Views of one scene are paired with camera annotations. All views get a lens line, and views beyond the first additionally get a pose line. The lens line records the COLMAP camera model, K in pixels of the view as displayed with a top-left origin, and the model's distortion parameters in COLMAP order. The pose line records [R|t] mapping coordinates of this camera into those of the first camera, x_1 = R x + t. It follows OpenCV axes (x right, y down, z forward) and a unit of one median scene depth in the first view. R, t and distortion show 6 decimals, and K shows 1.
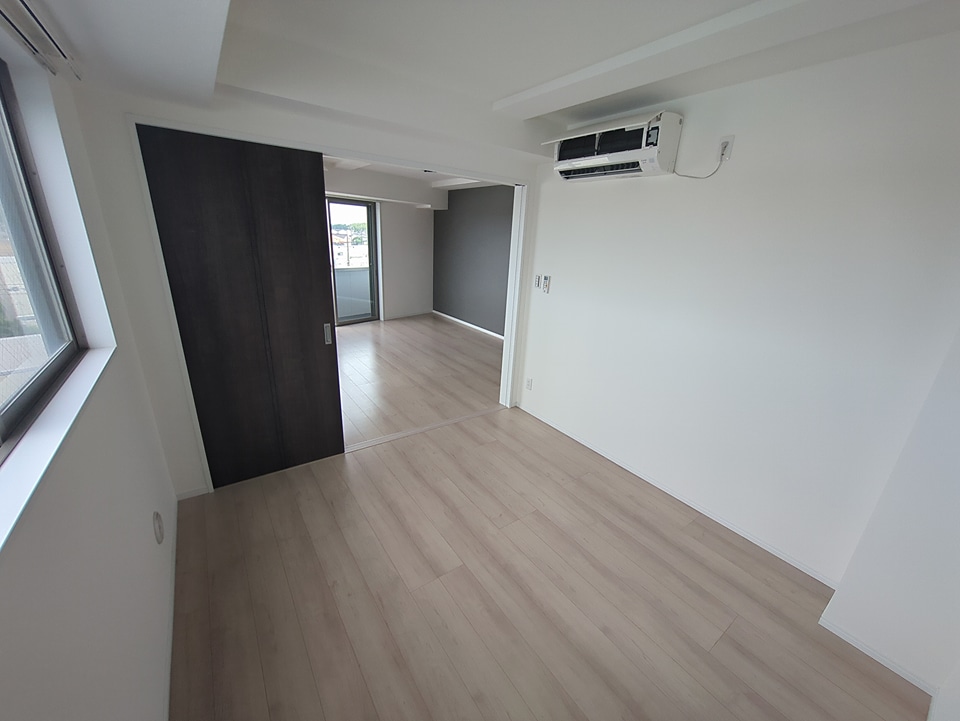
lens RADIAL K [[378.4, 0, 482.1], [0, 378.4, 361.5], [0, 0, 1]] dist [-0.001972, 0.001315]
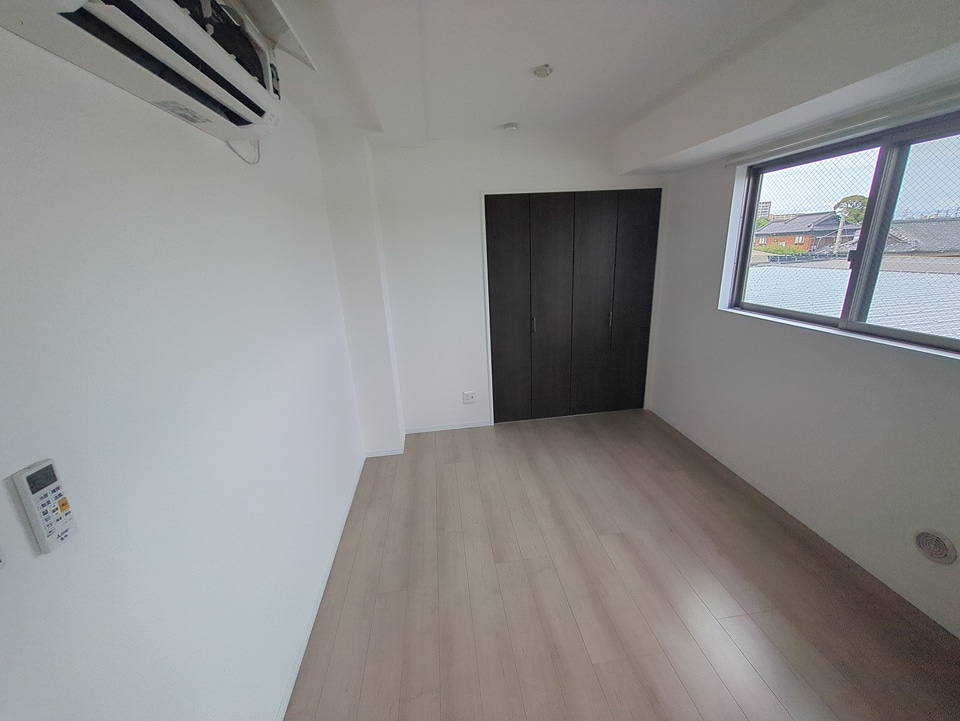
lens RADIAL K [[378.4, 0, 478.8], [0, 378.4, 354.4], [0, 0, 1]] dist [-0.001972, 0.001315]
pose [[-0.872068, -0.142315, 0.468234, -0.162290], [0.161893, 0.819020, 0.550452, -0.493235], [-0.461830, 0.555836, -0.691201, 1.394437]]
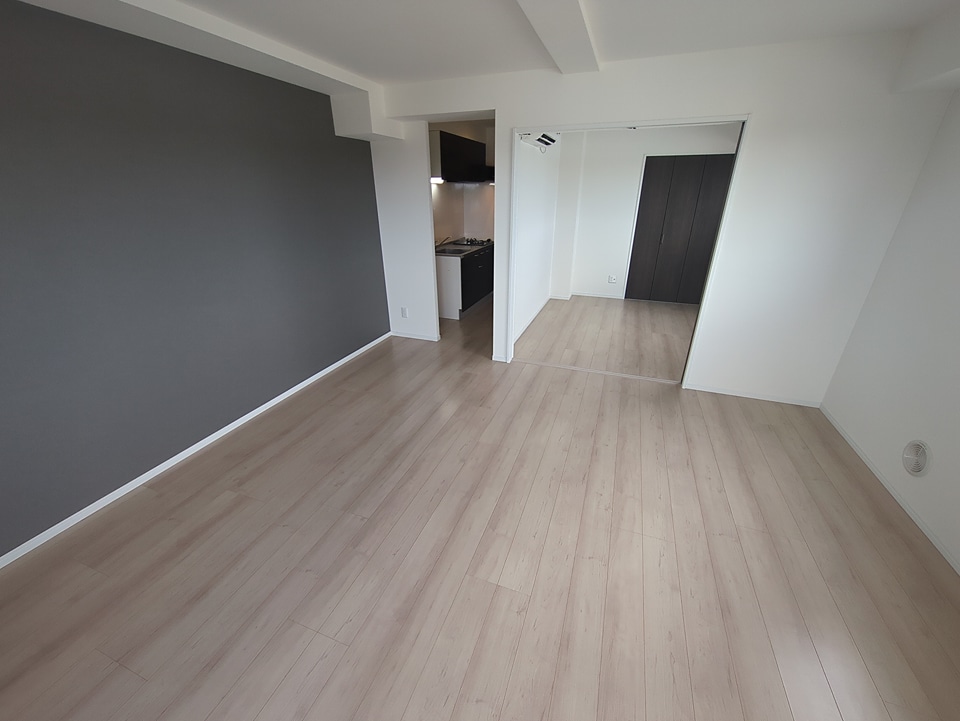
lens RADIAL K [[378.4, 0, 481.7], [0, 378.4, 353.3], [0, 0, 1]] dist [-0.001972, 0.001315]
pose [[-0.548984, -0.385175, 0.741793, -1.092320], [0.239461, 0.777809, 0.581096, -0.861199], [-0.800797, 0.496642, -0.334770, 2.322622]]
